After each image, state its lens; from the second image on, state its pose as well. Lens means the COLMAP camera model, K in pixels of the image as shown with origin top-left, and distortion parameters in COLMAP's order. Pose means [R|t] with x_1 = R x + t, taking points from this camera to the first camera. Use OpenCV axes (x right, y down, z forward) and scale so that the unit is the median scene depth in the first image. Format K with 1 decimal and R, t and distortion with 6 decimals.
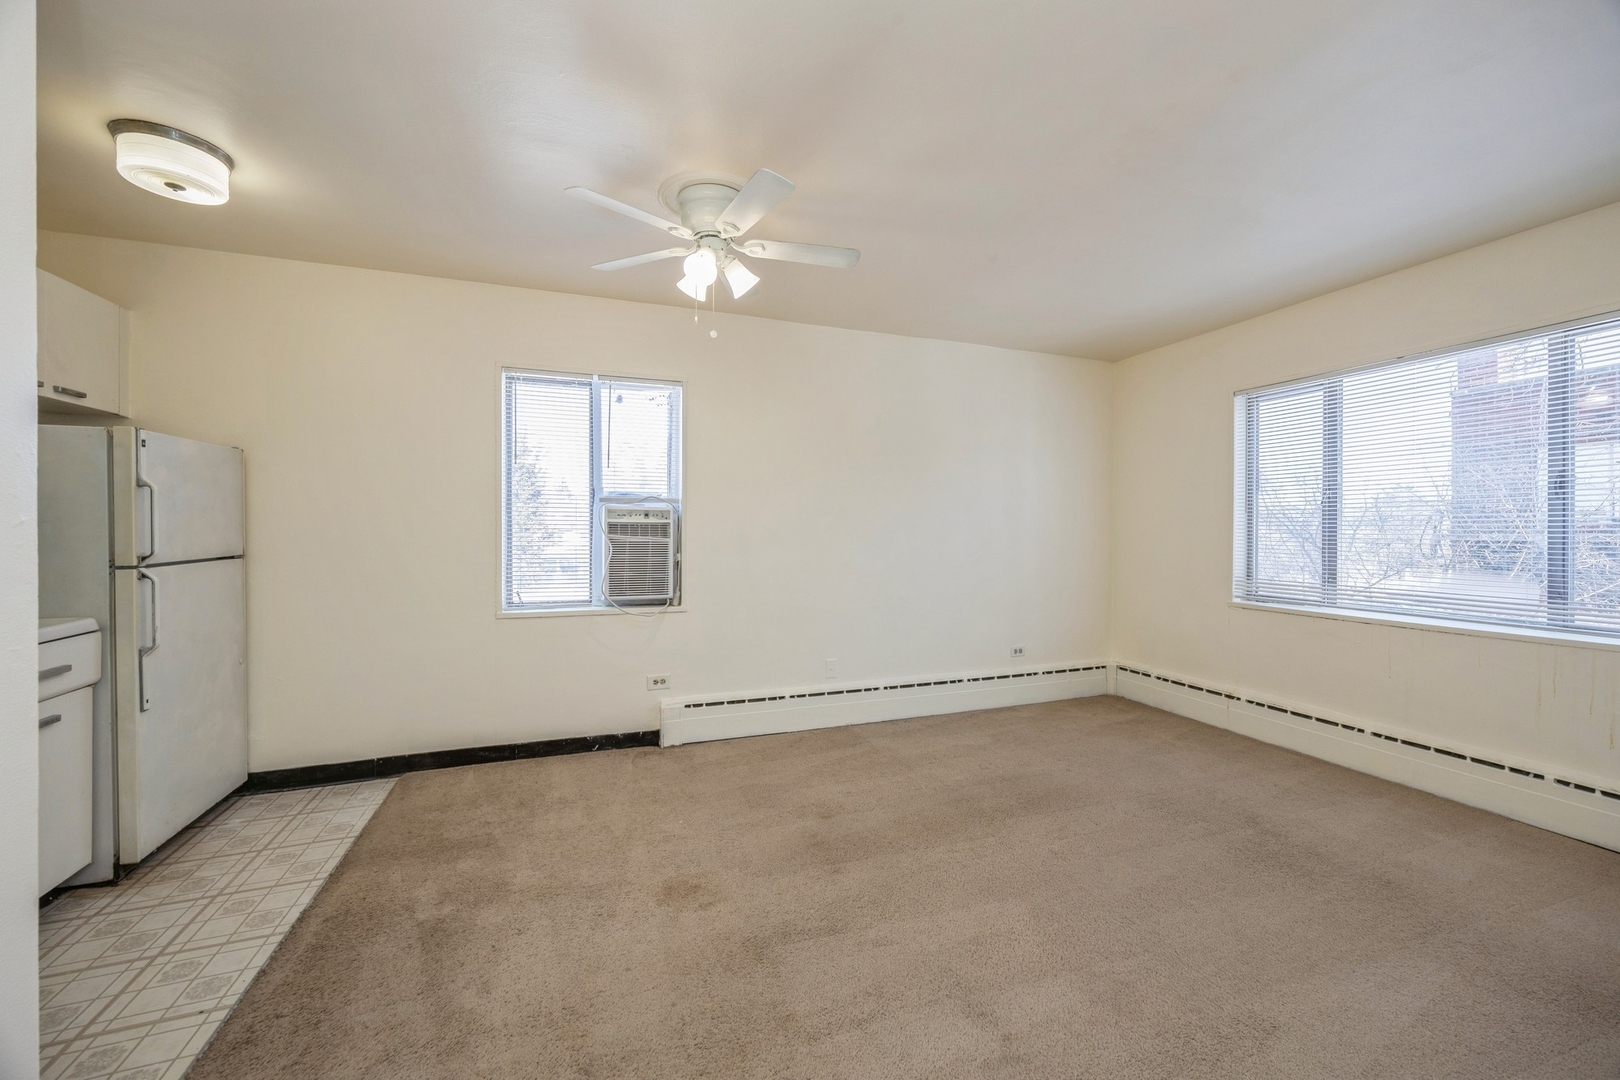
lens RADIAL K [[620.3, 0, 805.5], [0, 620.3, 532.9], [0, 0, 1]] dist [0.000982, 0.000097]
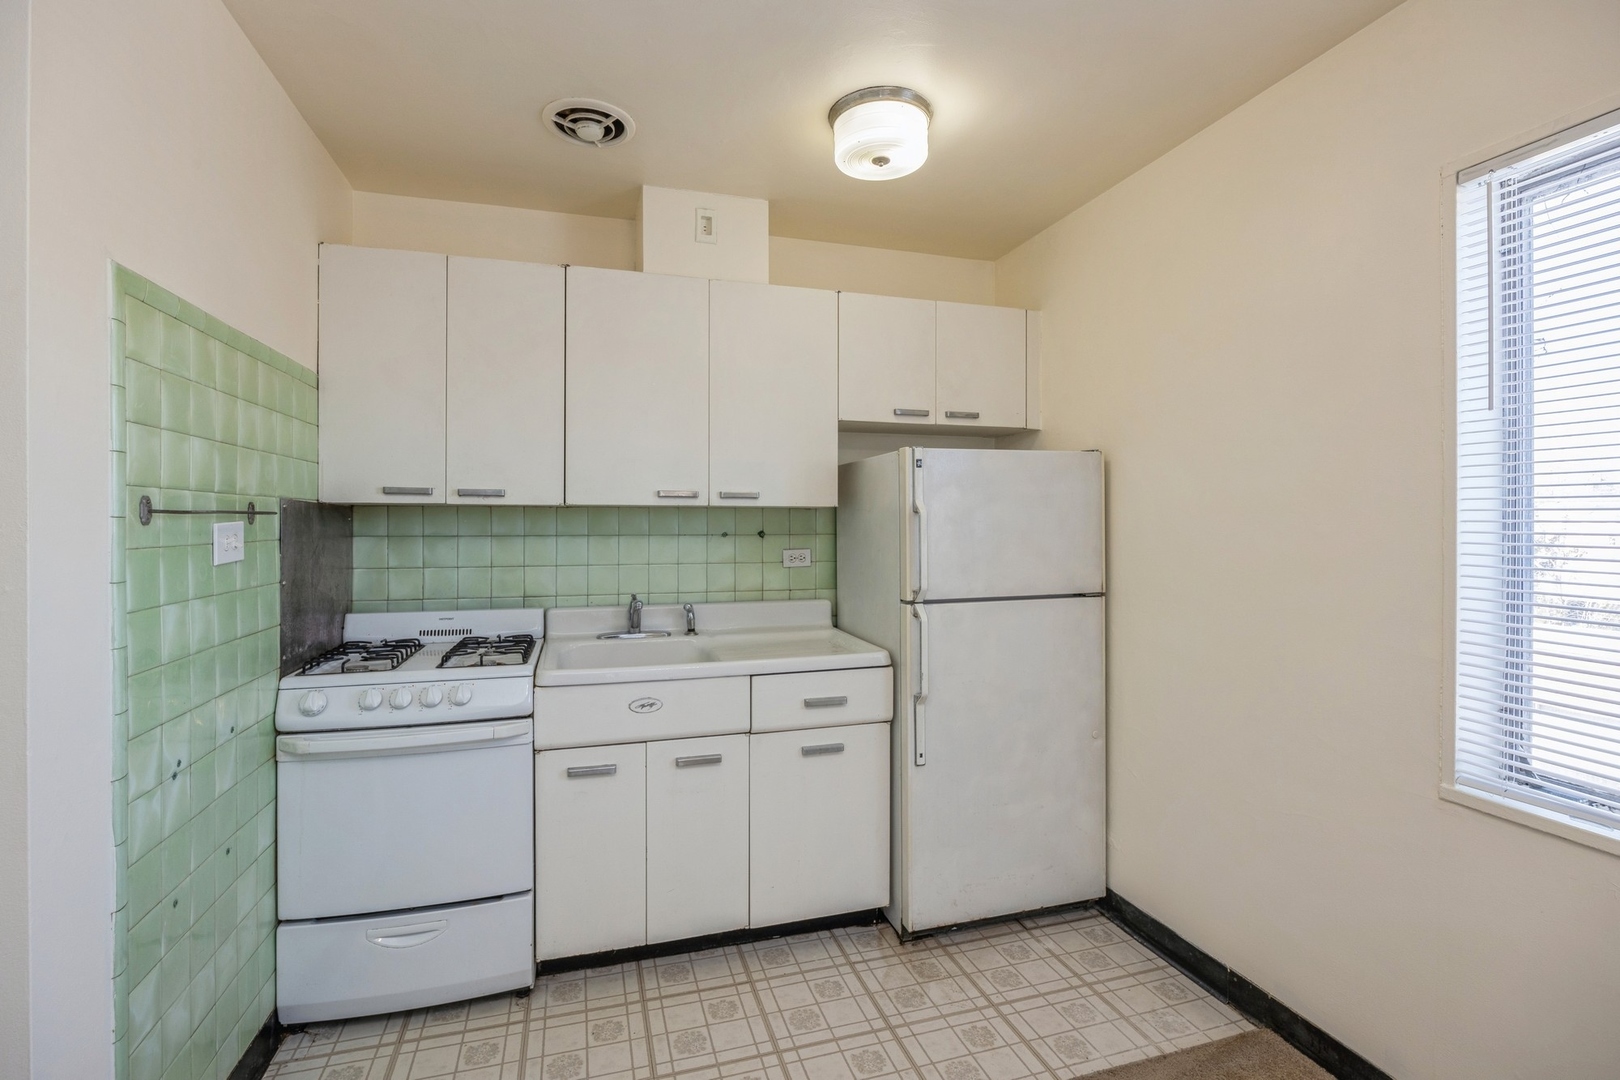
lens RADIAL K [[750.0, 0, 818.4], [0, 750.0, 525.1], [0, 0, 1]] dist [-0.010998, 0.000397]
pose [[-0.044883, -0.002043, -0.998990, 0.008390], [-0.007300, 0.999972, -0.001717, -0.046405], [0.998966, 0.007216, -0.044896, 0.791046]]
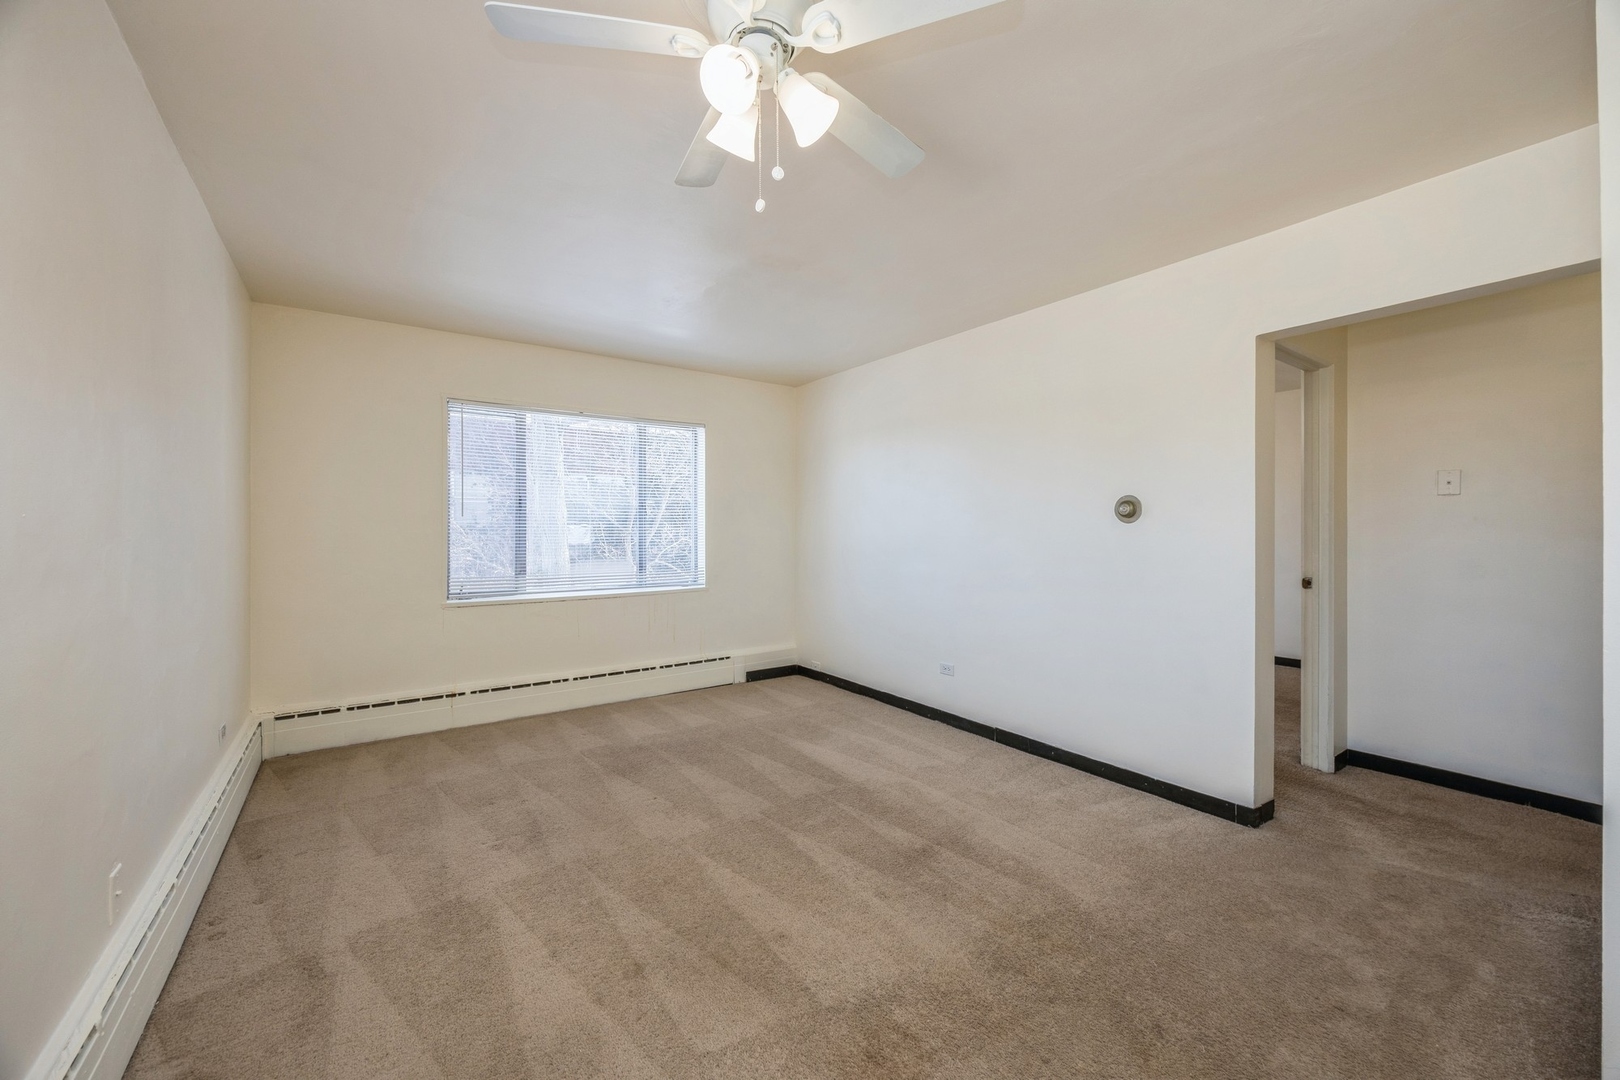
lens RADIAL K [[608.8, 0, 834.0], [0, 608.8, 537.0], [0, 0, 1]] dist [-0.000747, -0.000065]
pose [[-0.299866, -0.006564, 0.953959, -0.666666], [0.001622, 0.999971, 0.007390, -0.003153], [-0.953980, 0.003764, -0.299847, 1.028155]]
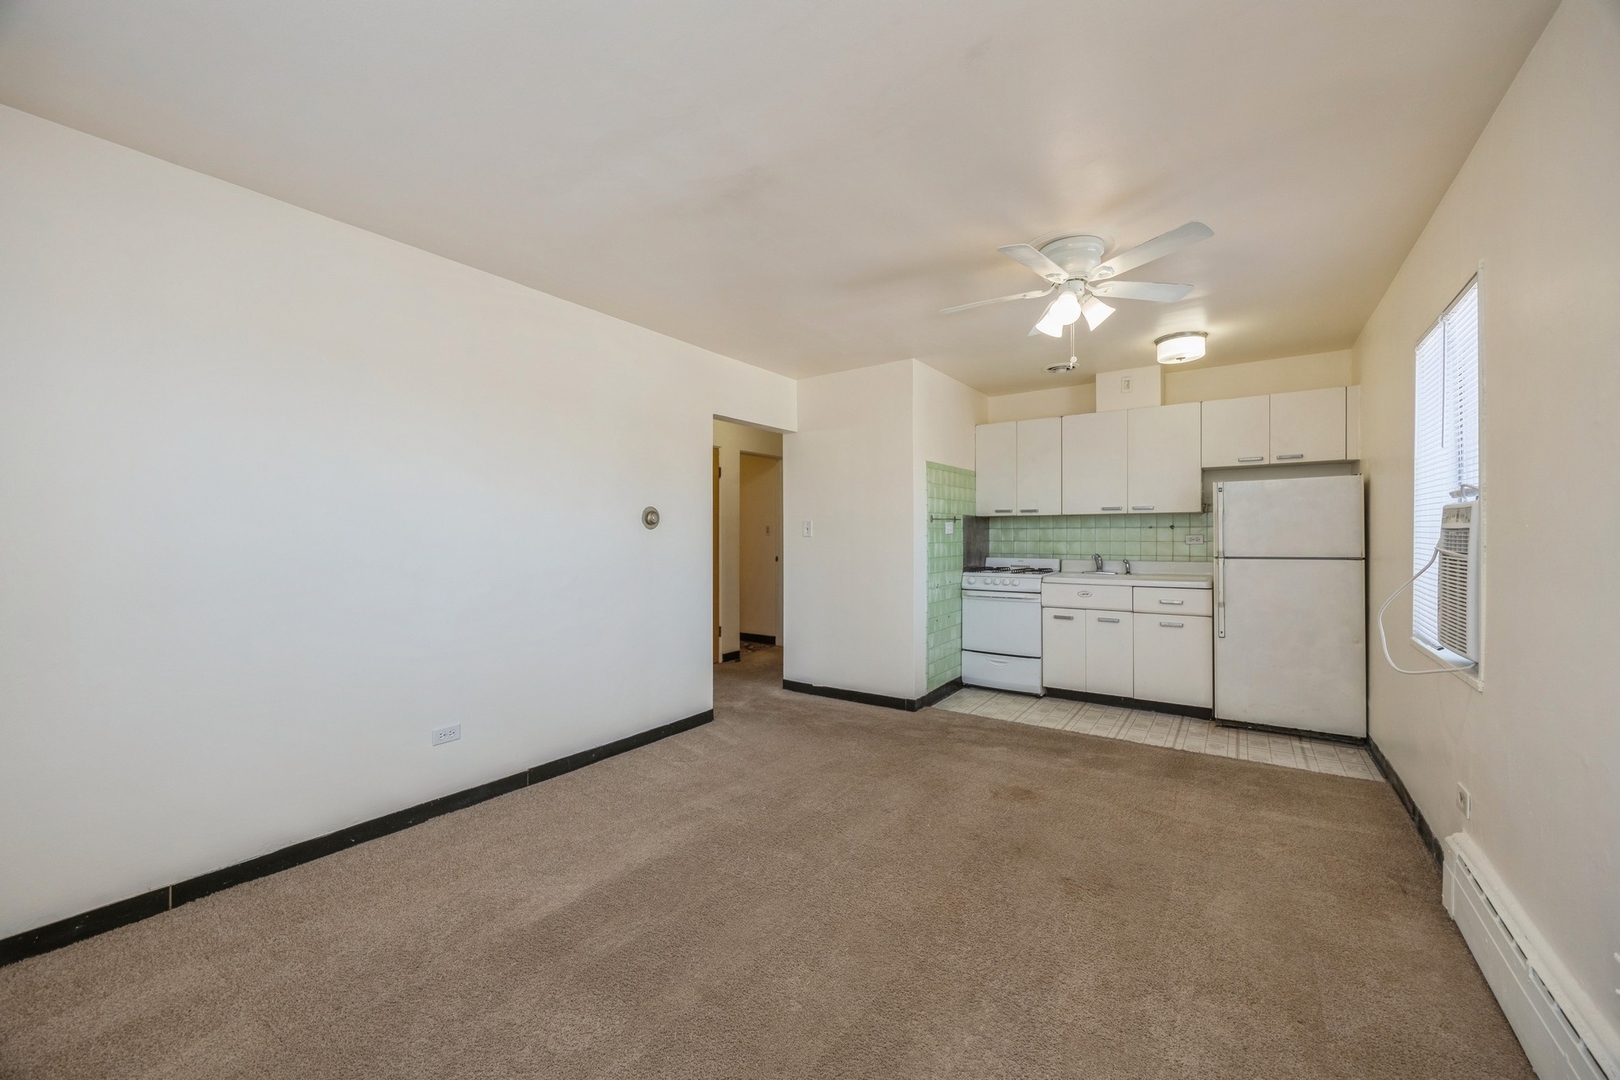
lens RADIAL K [[620.3, 0, 805.5], [0, 620.3, 532.9], [0, 0, 1]] dist [0.000982, 0.000097]
pose [[-0.817447, -0.000472, -0.576004, 0.850571], [-0.002596, 0.999993, 0.002863, -0.017527], [0.575998, 0.003836, -0.817442, 1.560903]]
